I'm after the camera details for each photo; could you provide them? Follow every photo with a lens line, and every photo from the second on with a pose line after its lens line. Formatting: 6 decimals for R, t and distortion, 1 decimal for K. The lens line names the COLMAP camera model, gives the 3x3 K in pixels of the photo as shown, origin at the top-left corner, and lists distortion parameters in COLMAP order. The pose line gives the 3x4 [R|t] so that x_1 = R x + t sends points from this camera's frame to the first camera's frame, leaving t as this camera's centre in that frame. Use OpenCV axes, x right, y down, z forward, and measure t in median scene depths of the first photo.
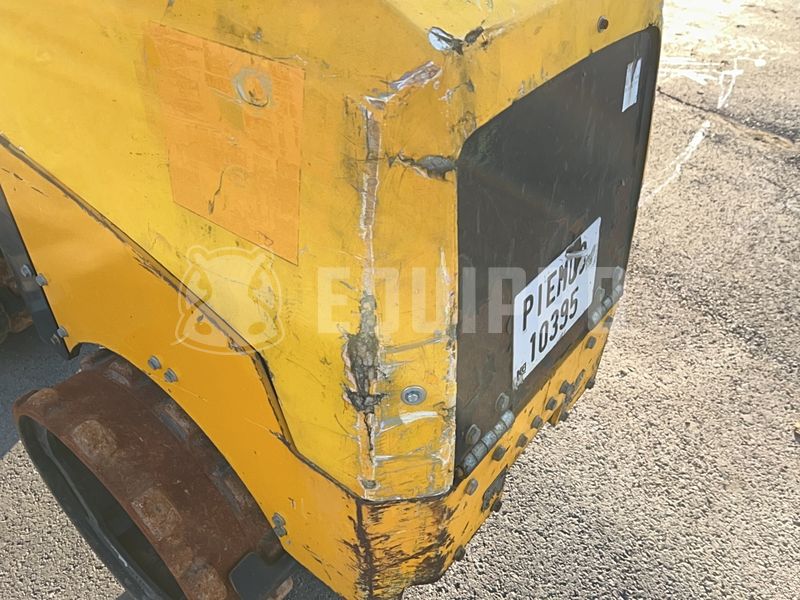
lens RADIAL K [[624.5, 0, 404.3], [0, 624.5, 296.5], [0, 0, 1]] dist [0.072703, -0.103465]
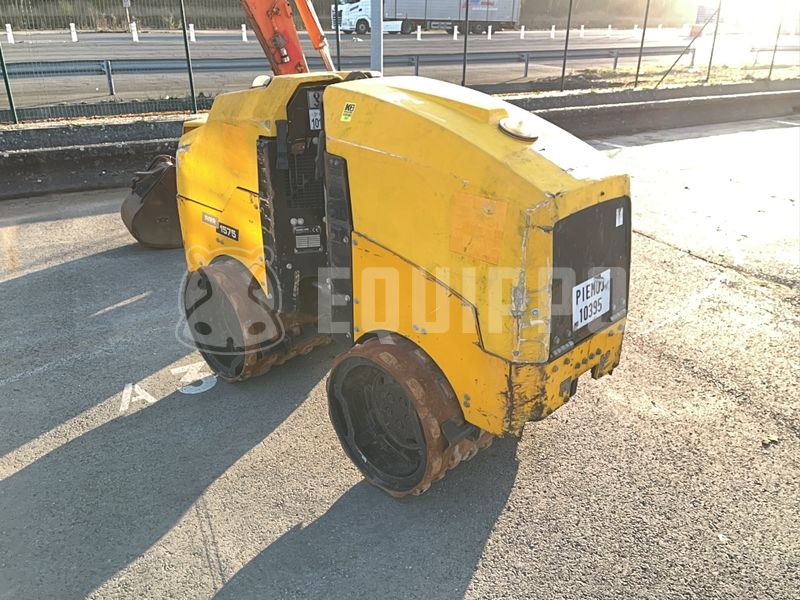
lens RADIAL K [[624.5, 0, 402.1], [0, 624.5, 302.5], [0, 0, 1]] dist [0.072703, -0.103465]
pose [[0.992789, 0.031548, -0.115647, -0.205127], [-0.060813, 0.963934, -0.259102, 0.703938], [0.103302, 0.264267, 0.958901, -1.425276]]
